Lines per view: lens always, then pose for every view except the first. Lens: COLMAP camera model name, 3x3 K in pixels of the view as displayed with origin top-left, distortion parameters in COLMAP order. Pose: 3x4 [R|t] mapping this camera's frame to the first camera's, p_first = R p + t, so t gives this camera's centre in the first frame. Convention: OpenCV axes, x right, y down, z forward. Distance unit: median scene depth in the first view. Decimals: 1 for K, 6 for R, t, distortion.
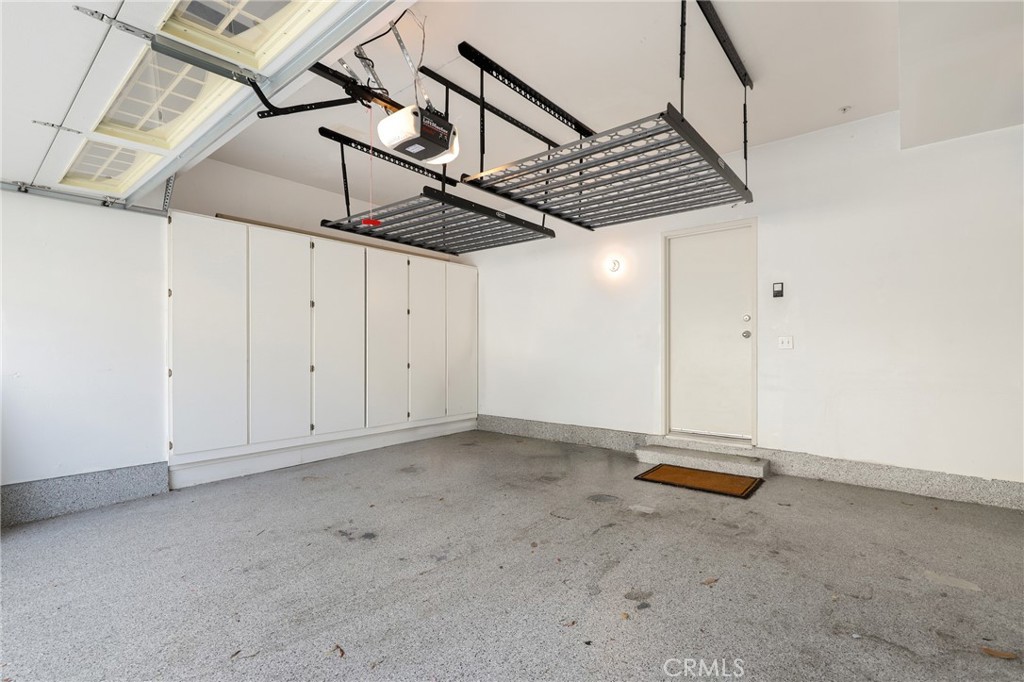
lens RADIAL K [[468.0, 0, 514.1], [0, 468.0, 345.8], [0, 0, 1]] dist [0.002357, -0.001181]
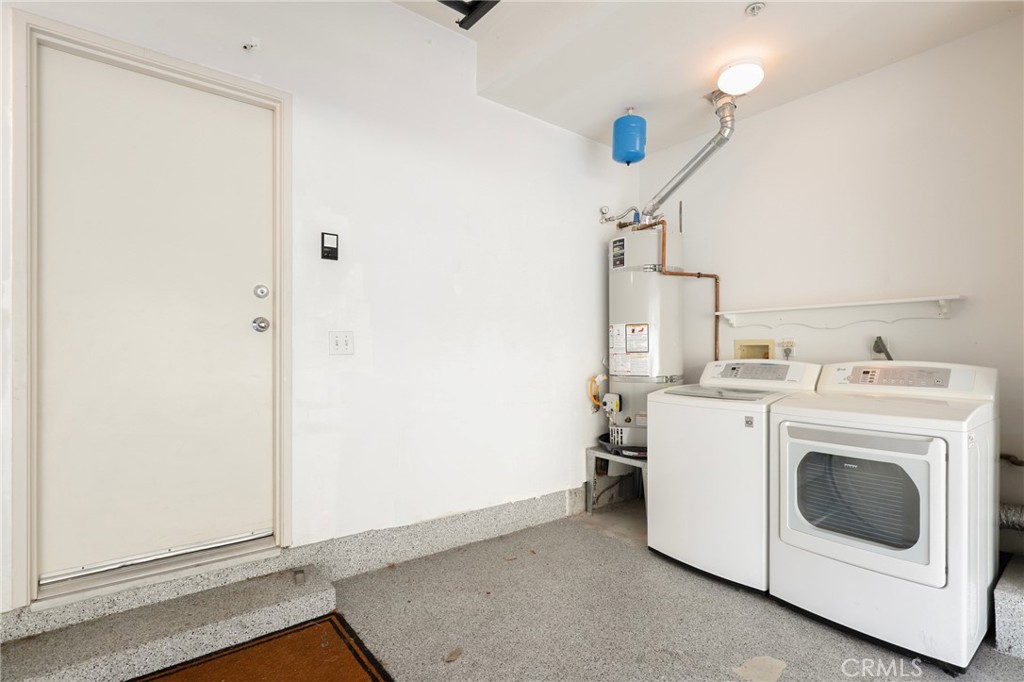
lens RADIAL K [[495.8, 0, 514.1], [0, 495.8, 349.1], [0, 0, 1]] dist [0.001336, 0.000509]
pose [[0.194822, 0.007030, 0.980813, 0.039763], [-0.013140, 0.999903, -0.004556, 0.000402], [-0.980751, -0.012001, 0.194896, 0.678551]]
